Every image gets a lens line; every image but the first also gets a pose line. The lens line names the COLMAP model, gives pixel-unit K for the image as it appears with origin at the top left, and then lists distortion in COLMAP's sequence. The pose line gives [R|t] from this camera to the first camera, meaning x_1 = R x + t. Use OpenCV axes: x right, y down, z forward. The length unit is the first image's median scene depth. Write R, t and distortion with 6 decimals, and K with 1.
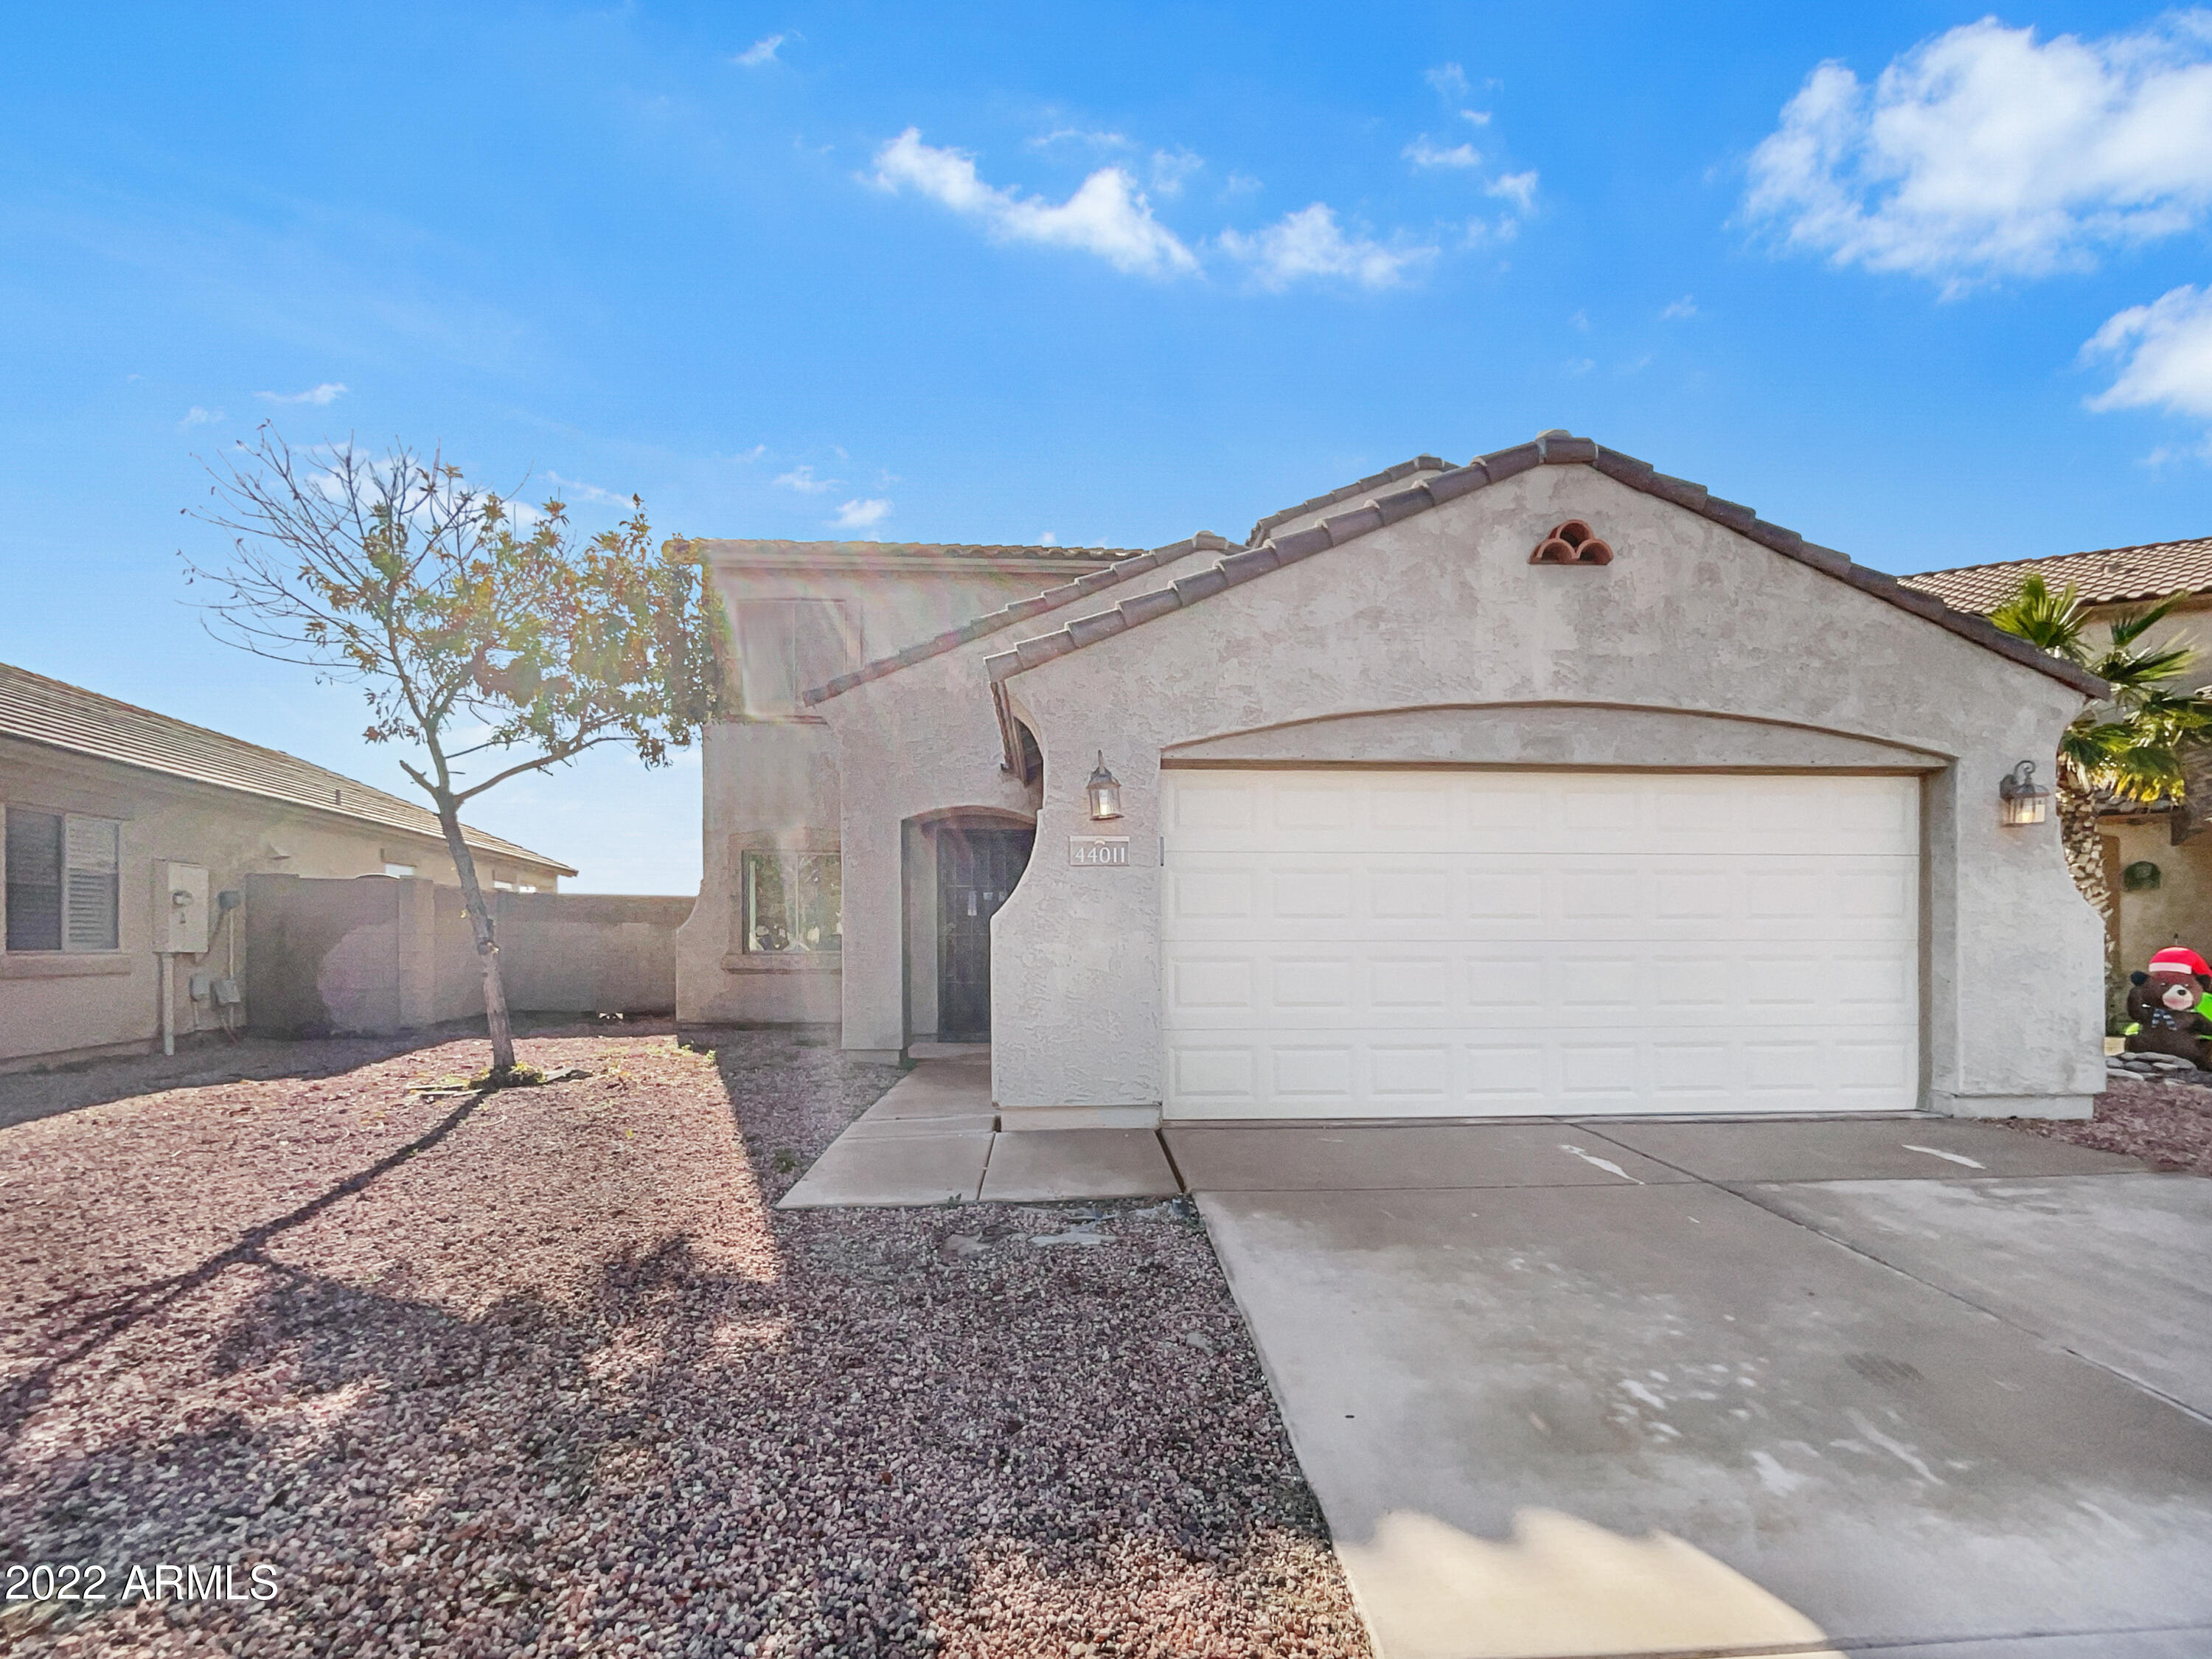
lens RADIAL K [[1034.1, 0, 1104.3], [0, 1034.1, 803.8], [0, 0, 1]] dist [-0.027917, 0.021466]
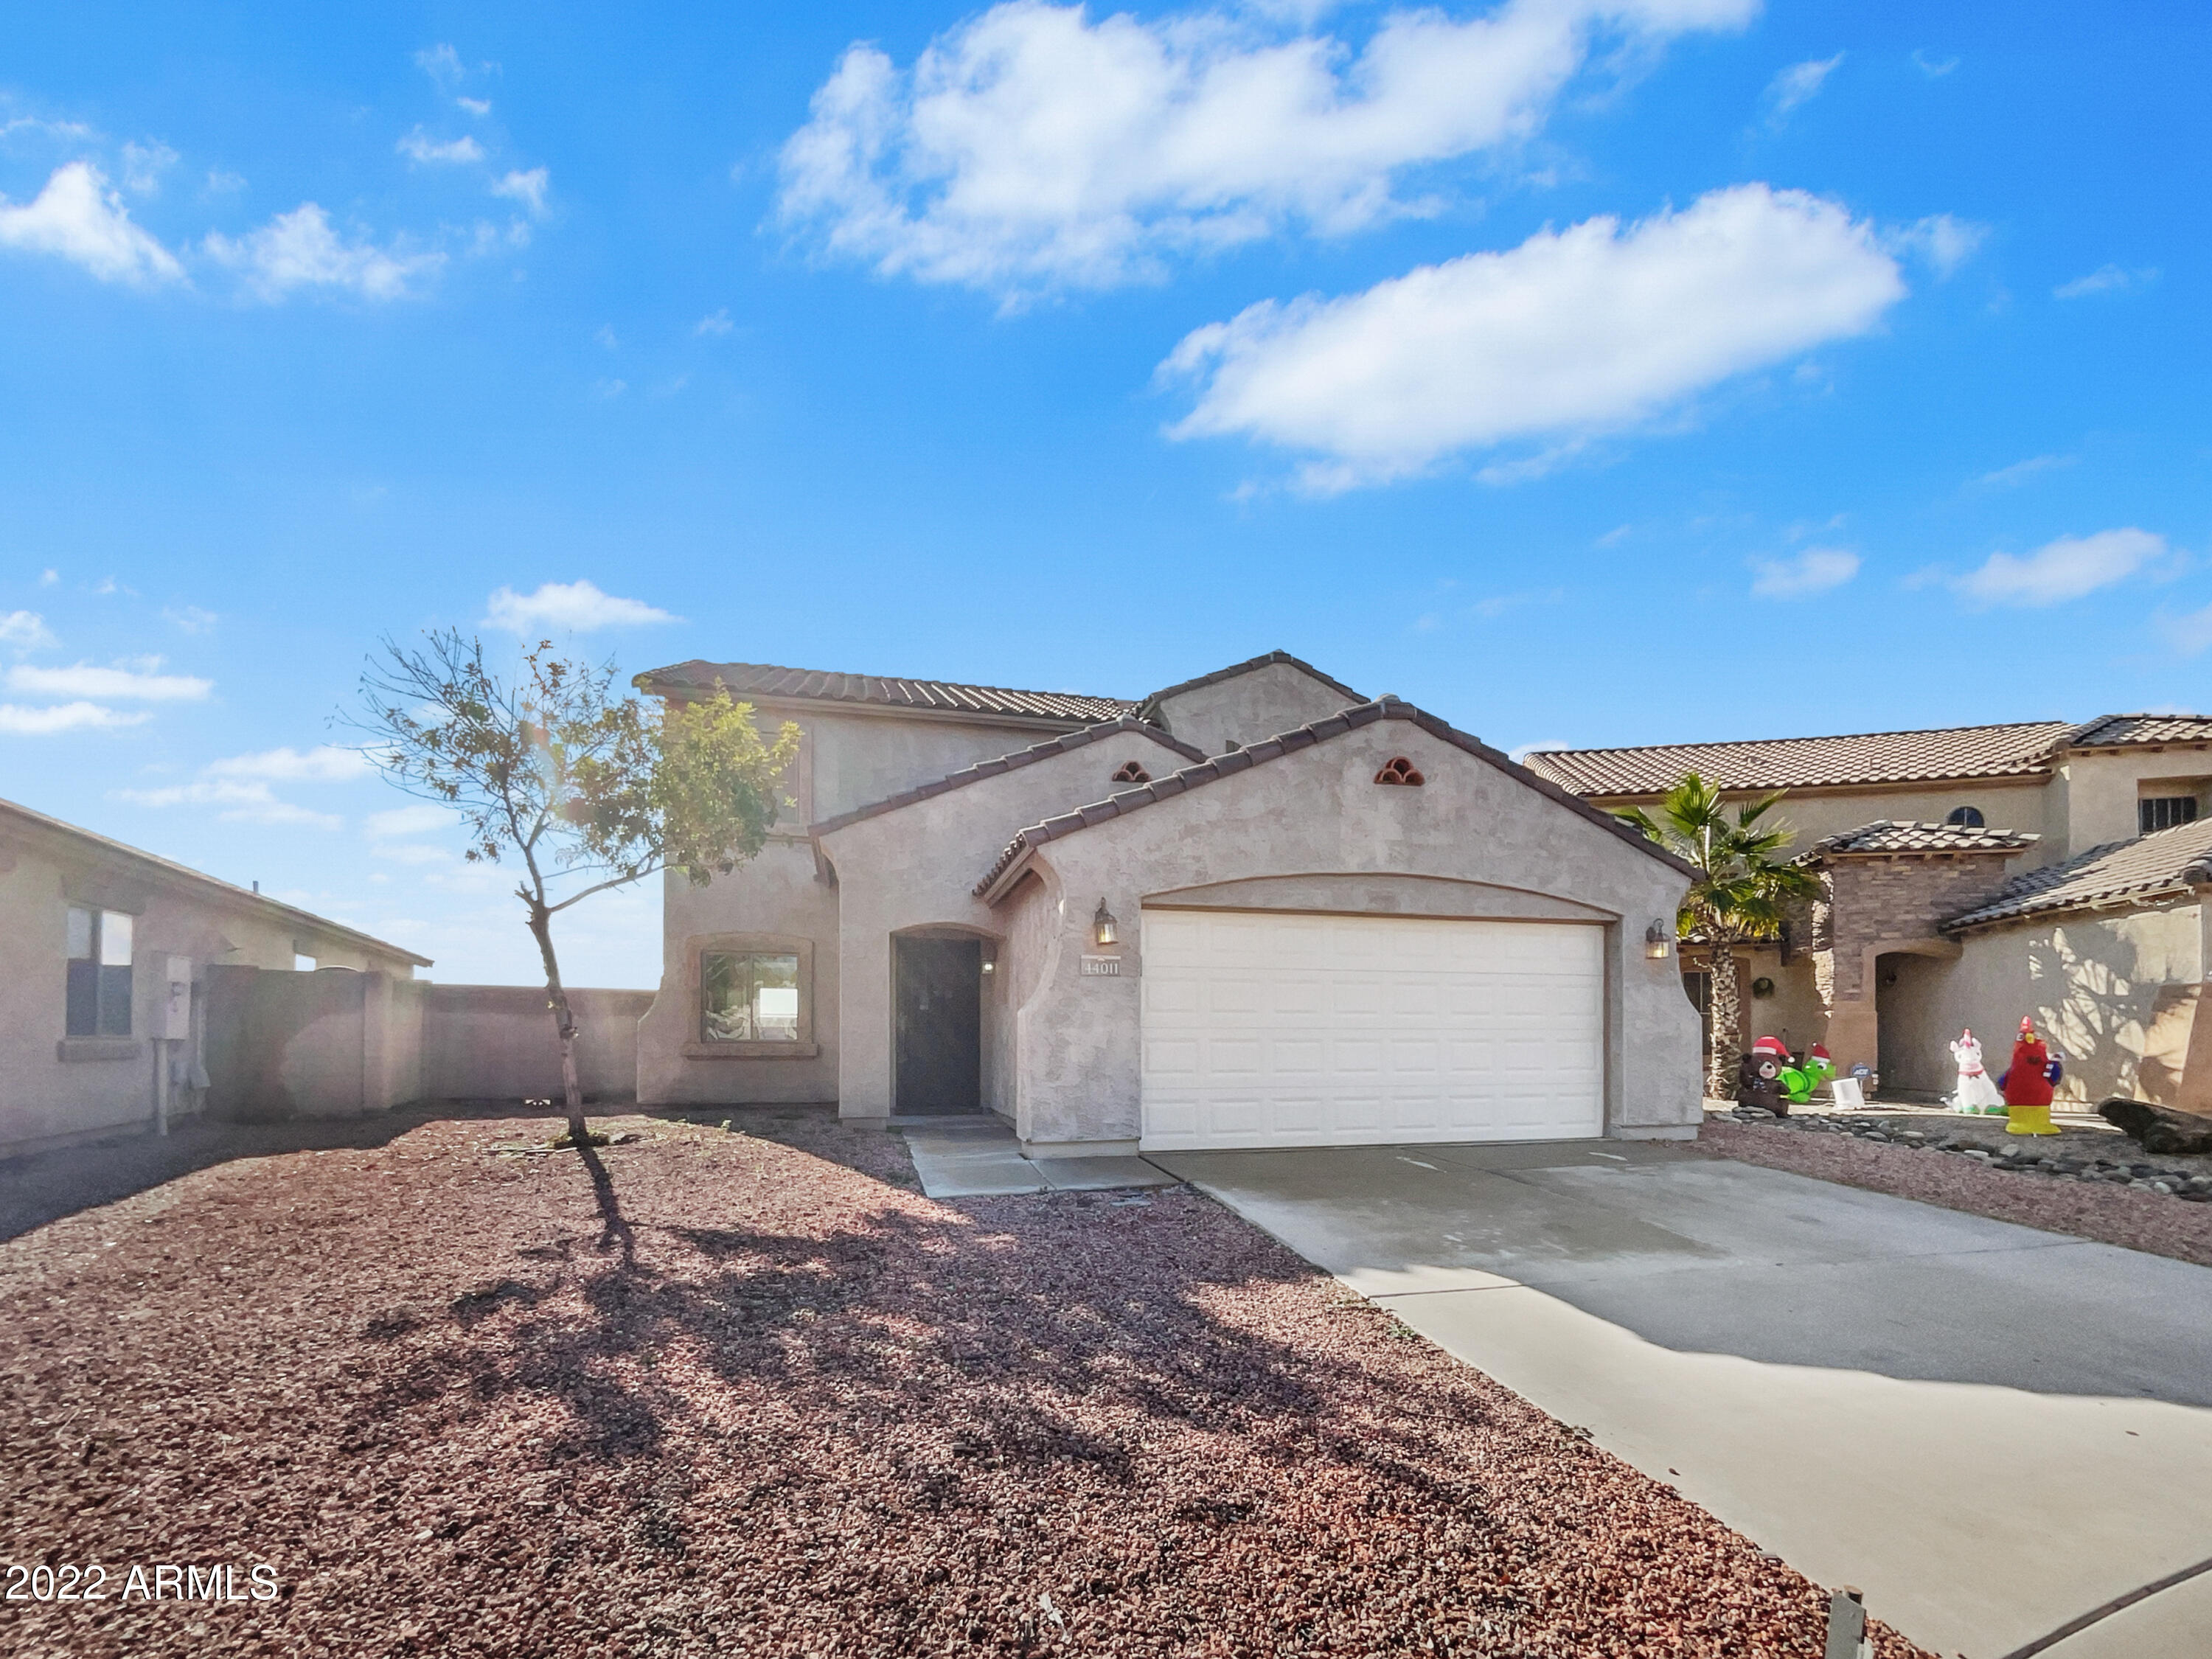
lens RADIAL K [[1003.6, 0, 1111.3], [0, 1003.6, 834.8], [0, 0, 1]] dist [-0.004160, 0.000564]
pose [[0.983730, 0.037866, 0.175618, -0.240941], [-0.025983, 0.997245, -0.069477, -0.040443], [-0.177765, 0.063783, 0.982004, -0.411322]]
